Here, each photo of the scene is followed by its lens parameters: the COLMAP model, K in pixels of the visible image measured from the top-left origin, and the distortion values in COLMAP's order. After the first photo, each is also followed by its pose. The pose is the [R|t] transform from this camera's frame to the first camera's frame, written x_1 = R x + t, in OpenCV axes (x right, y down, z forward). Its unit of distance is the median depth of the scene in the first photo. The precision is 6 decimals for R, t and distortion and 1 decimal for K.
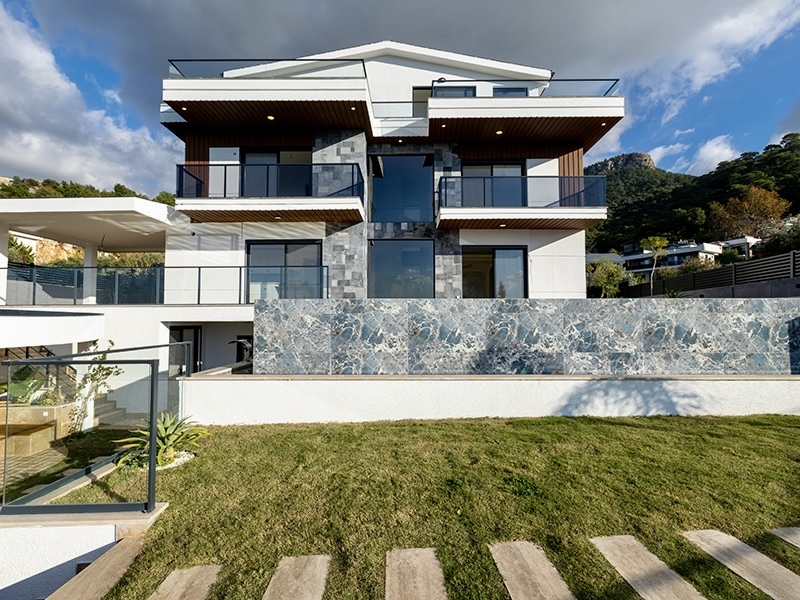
lens RADIAL K [[398.9, 0, 397.1], [0, 398.9, 300.3], [0, 0, 1]] dist [-0.001669, -0.000588]
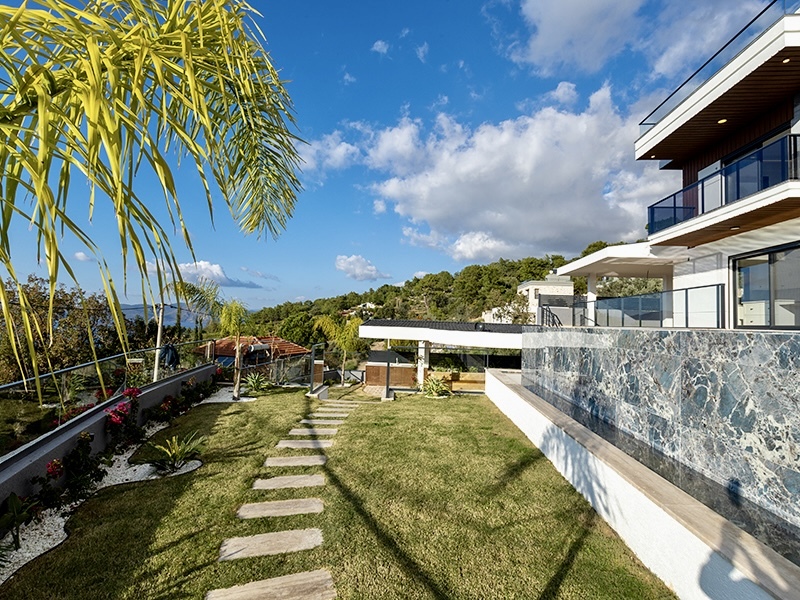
lens RADIAL K [[398.9, 0, 398.2], [0, 398.9, 305.7], [0, 0, 1]] dist [-0.001669, -0.000588]
pose [[-0.054416, -0.043717, -0.997561, 1.223050], [0.017071, 0.998854, -0.044705, -0.022621], [0.998372, -0.019462, -0.053607, 0.622158]]
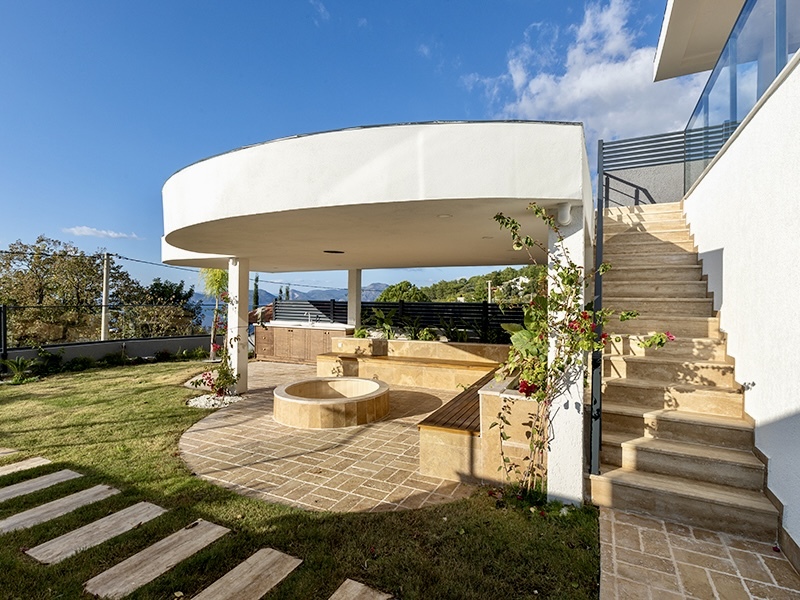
lens RADIAL K [[398.9, 0, 401.7], [0, 398.9, 299.1], [0, 0, 1]] dist [-0.001669, -0.000588]
pose [[-0.438817, -0.003319, -0.898570, -0.620322], [0.035565, 0.999145, -0.021059, 0.247000], [0.897872, -0.041198, -0.438324, 1.544498]]
